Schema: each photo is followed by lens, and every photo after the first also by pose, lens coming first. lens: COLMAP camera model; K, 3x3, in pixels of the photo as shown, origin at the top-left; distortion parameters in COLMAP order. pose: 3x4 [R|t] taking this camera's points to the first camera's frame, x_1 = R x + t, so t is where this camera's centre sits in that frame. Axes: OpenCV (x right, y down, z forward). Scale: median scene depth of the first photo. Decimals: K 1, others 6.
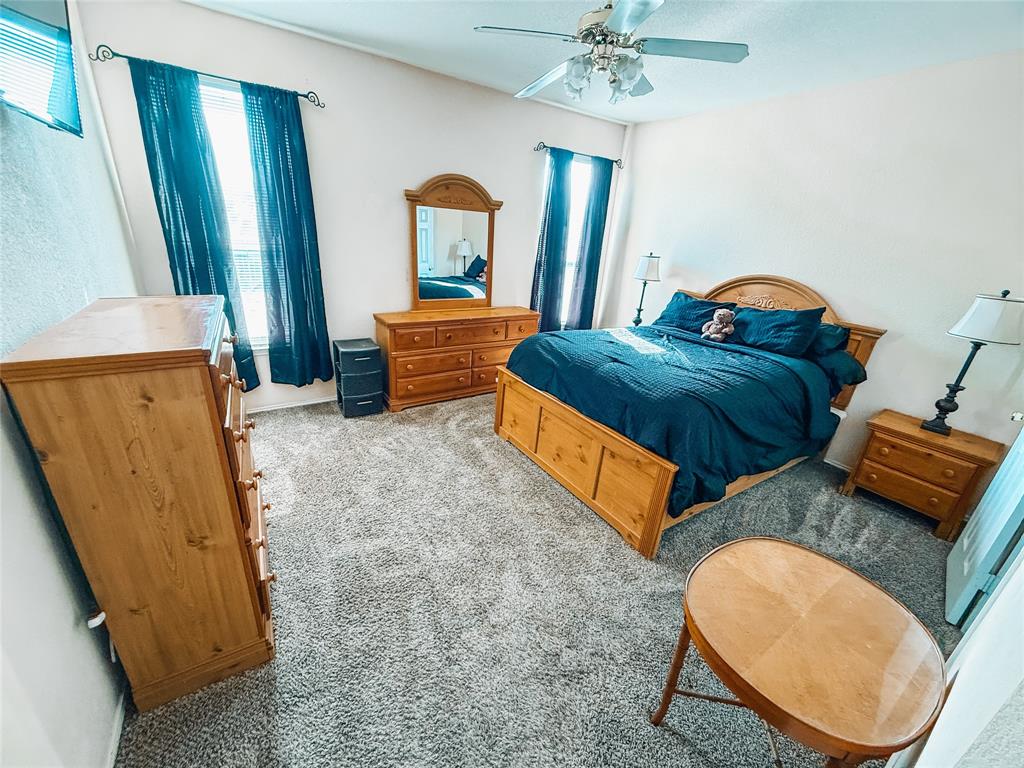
lens RADIAL K [[406.5, 0, 503.0], [0, 406.5, 388.1], [0, 0, 1]] dist [-0.000694, 0.000072]
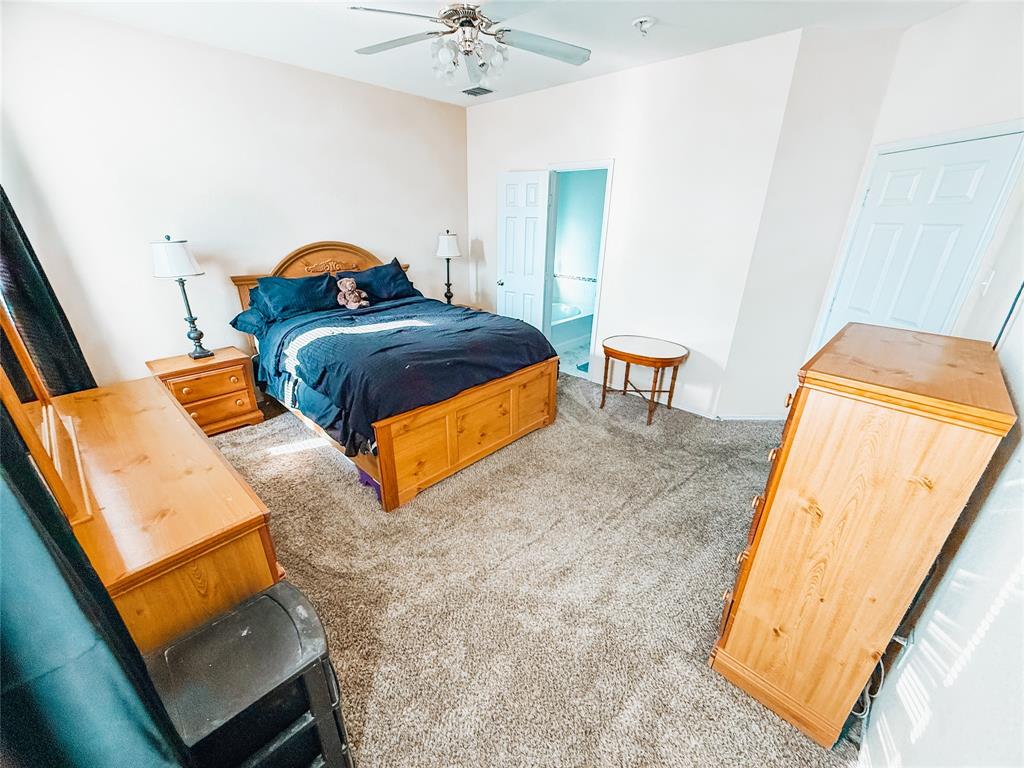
lens RADIAL K [[406.5, 0, 504.2], [0, 406.5, 382.1], [0, 0, 1]] dist [-0.000694, 0.000072]
pose [[-0.237940, -0.434583, 0.868632, -0.743478], [0.333270, 0.803493, 0.493285, -0.451314], [-0.912313, 0.406861, -0.046350, 0.971276]]
